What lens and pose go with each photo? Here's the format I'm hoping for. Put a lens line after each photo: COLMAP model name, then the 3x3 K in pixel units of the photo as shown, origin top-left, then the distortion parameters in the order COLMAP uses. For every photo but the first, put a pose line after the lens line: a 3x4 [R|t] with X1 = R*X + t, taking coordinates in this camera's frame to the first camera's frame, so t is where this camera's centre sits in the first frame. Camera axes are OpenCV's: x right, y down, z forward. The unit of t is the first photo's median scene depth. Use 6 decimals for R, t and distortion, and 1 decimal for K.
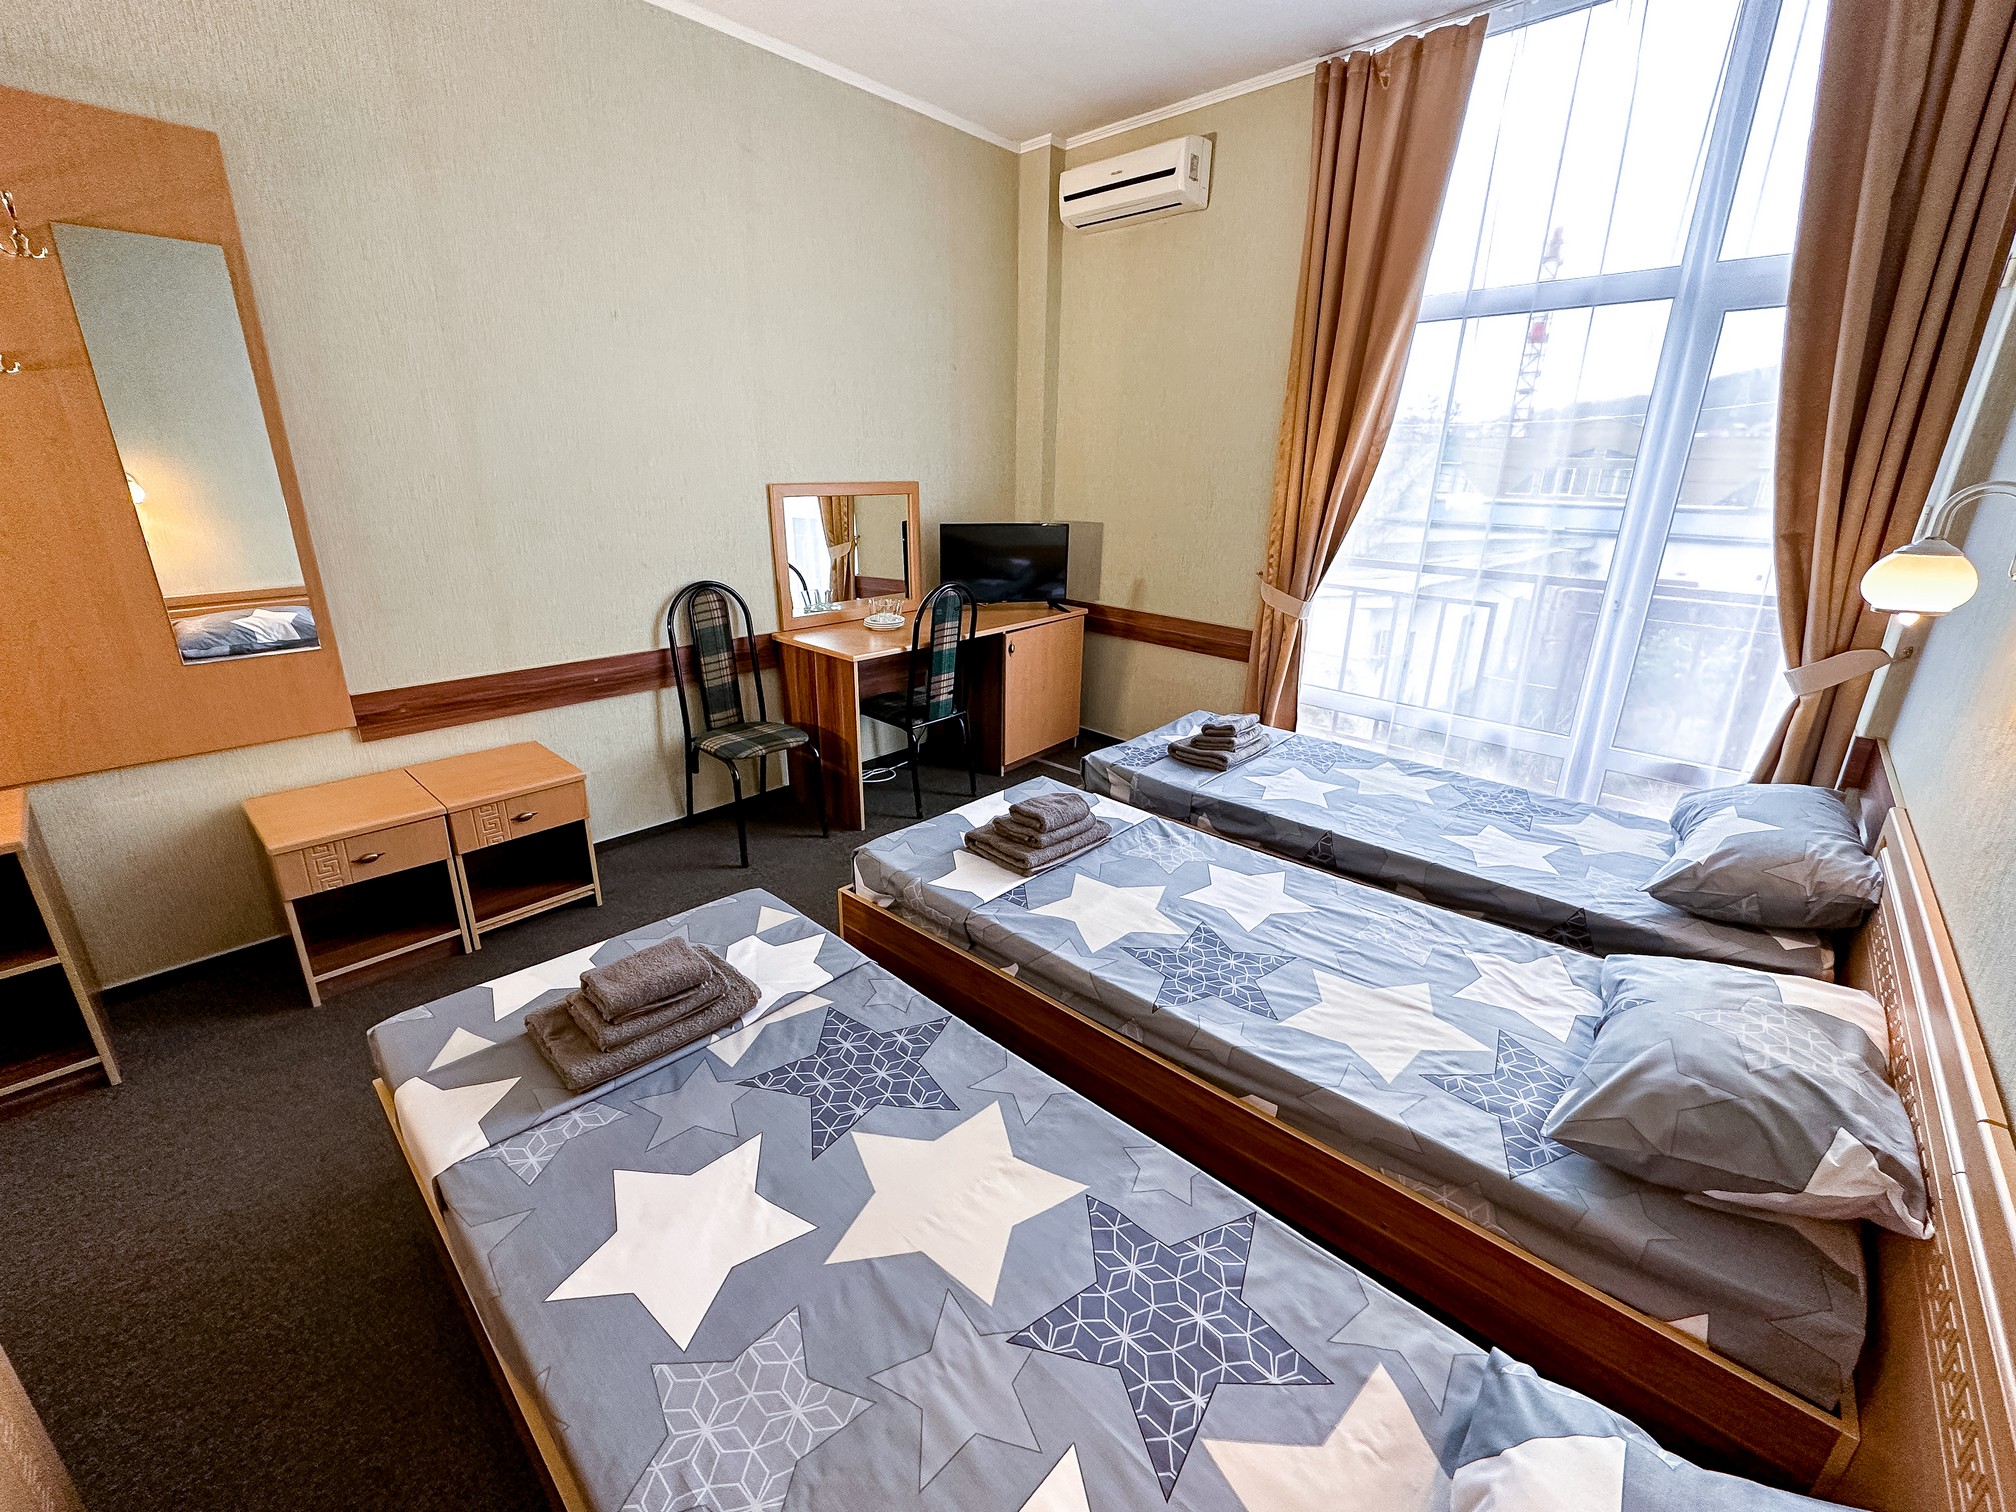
lens RADIAL K [[823.3, 0, 1008.0], [0, 823.3, 756.0], [0, 0, 1]] dist [-0.001639, -0.016308]
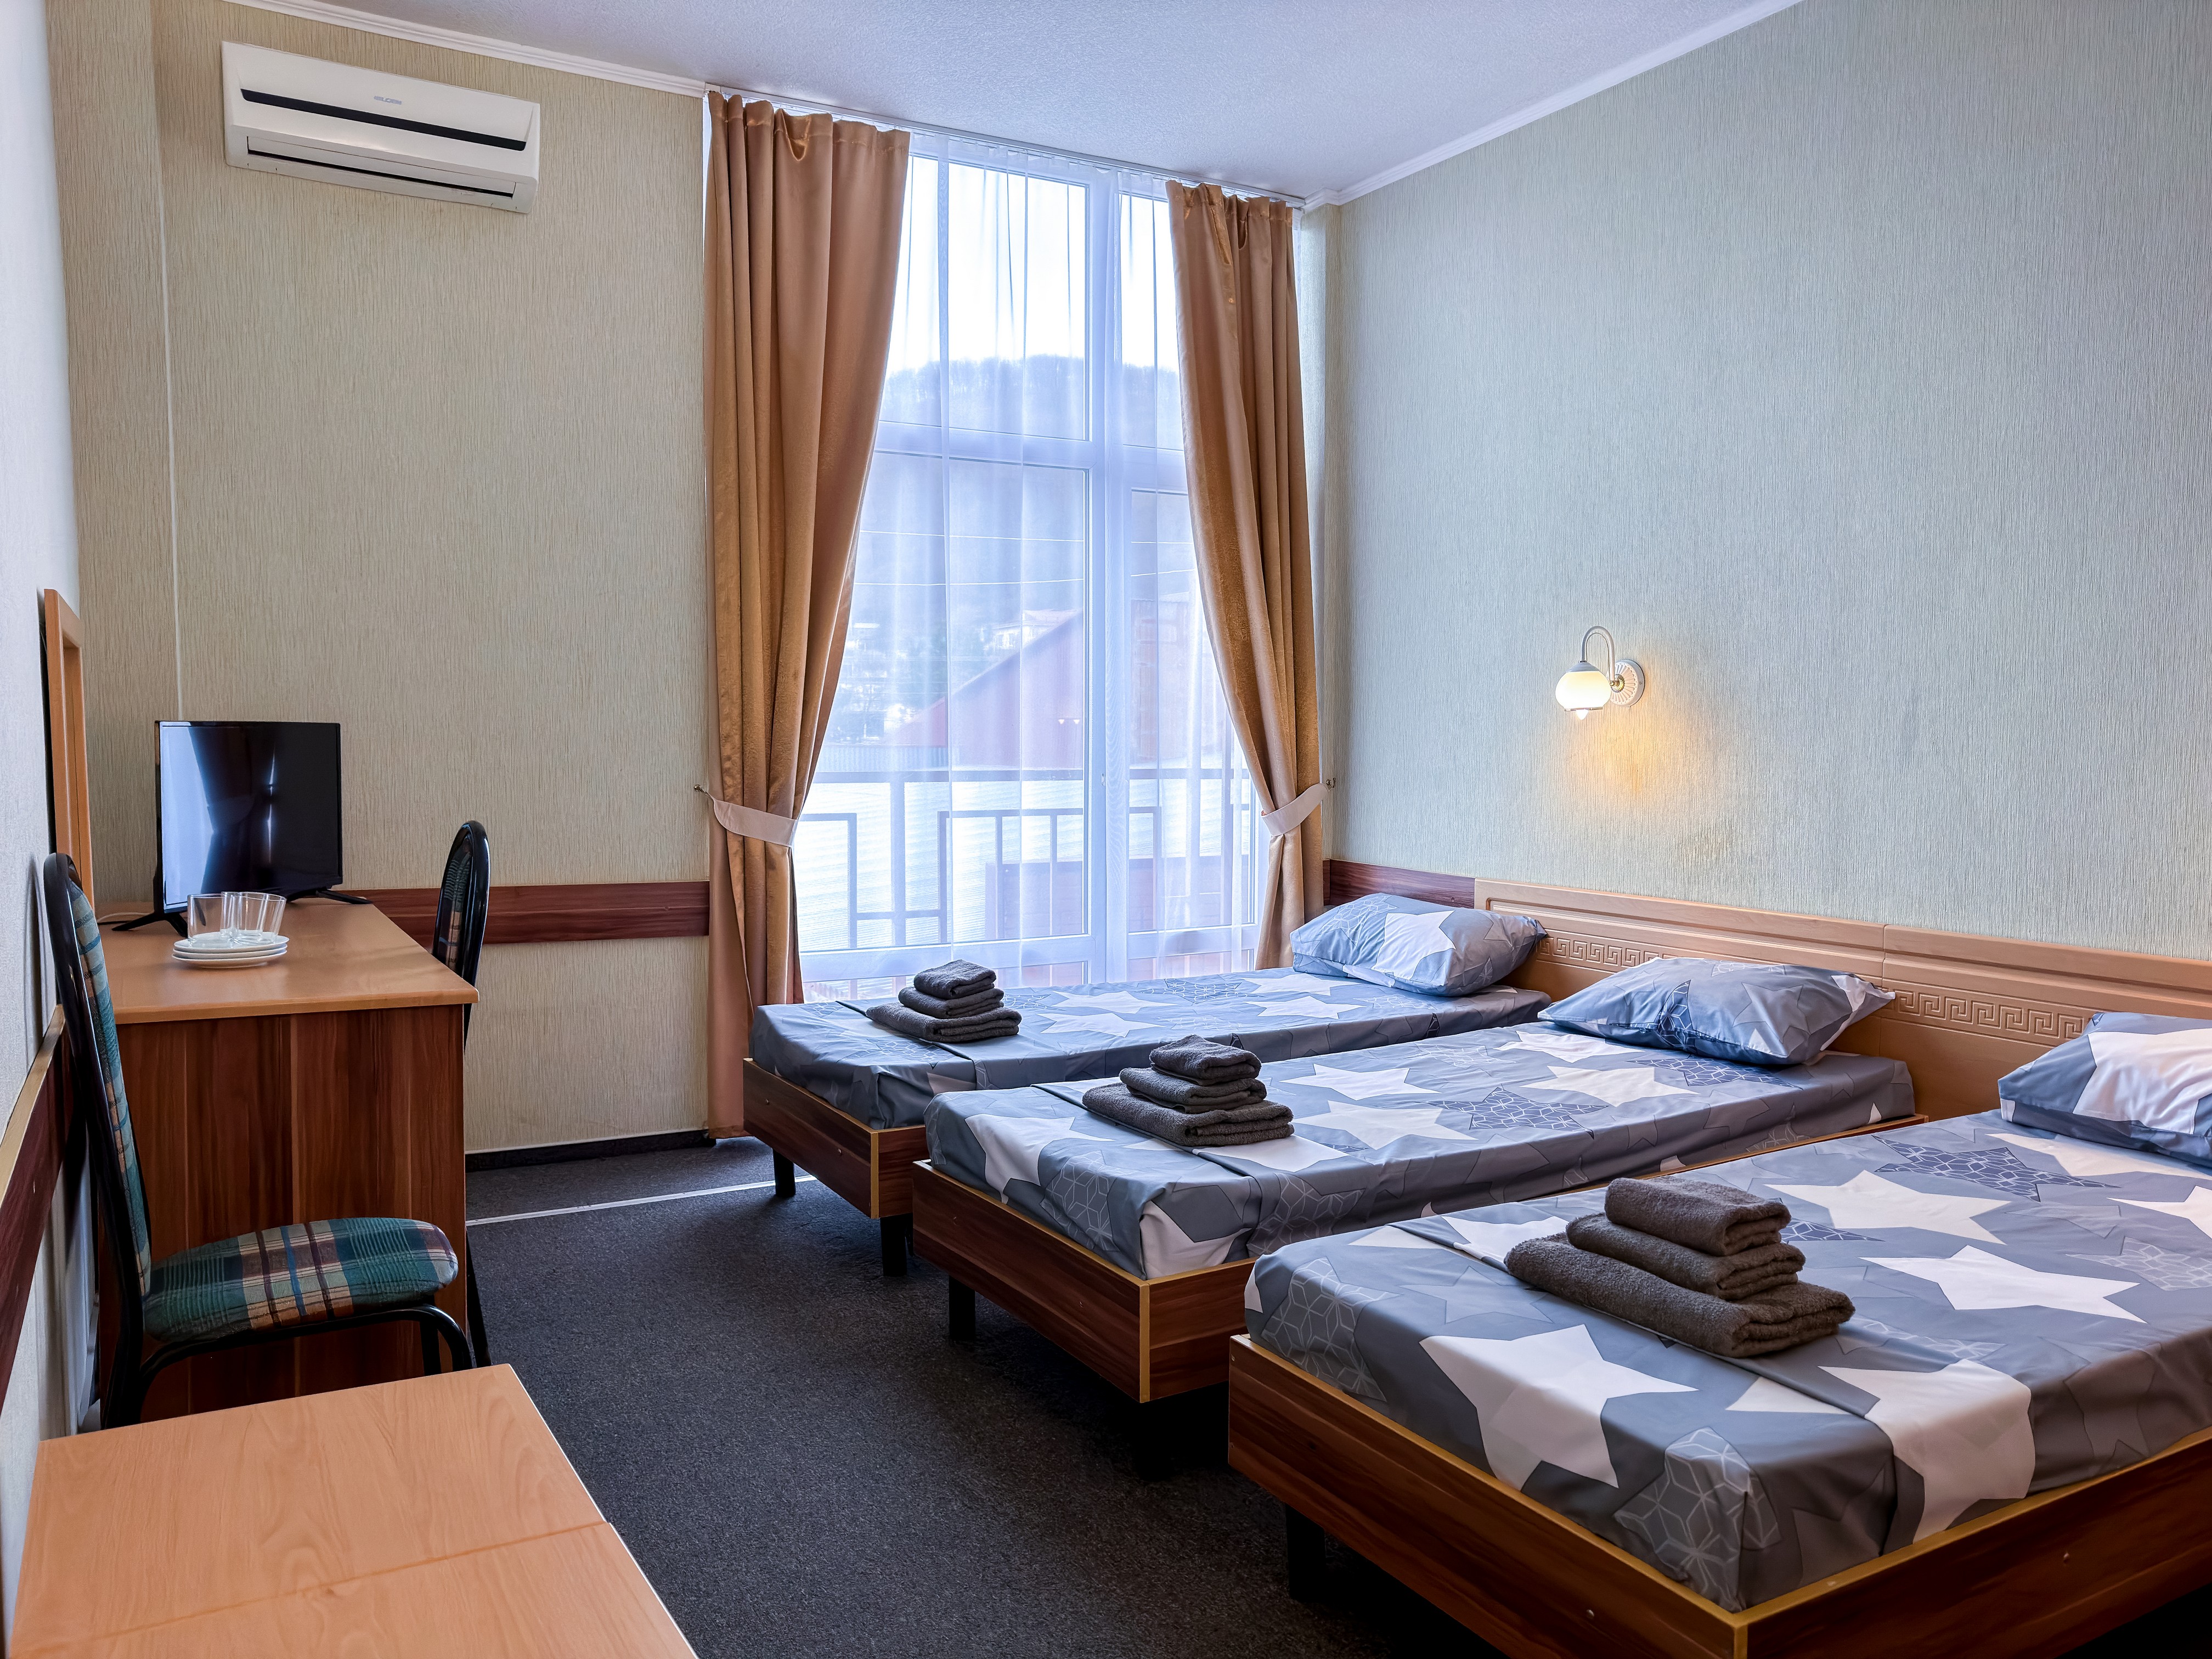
lens RADIAL K [[1596.3, 0, 1106.0], [0, 1596.3, 829.5], [0, 0, 1]] dist [-0.005235, -0.002413]
pose [[0.274729, -0.064642, 0.959346, -1.377491], [0.314507, 0.948896, -0.026128, -0.118963], [-0.908630, 0.308899, 0.281020, 0.718433]]
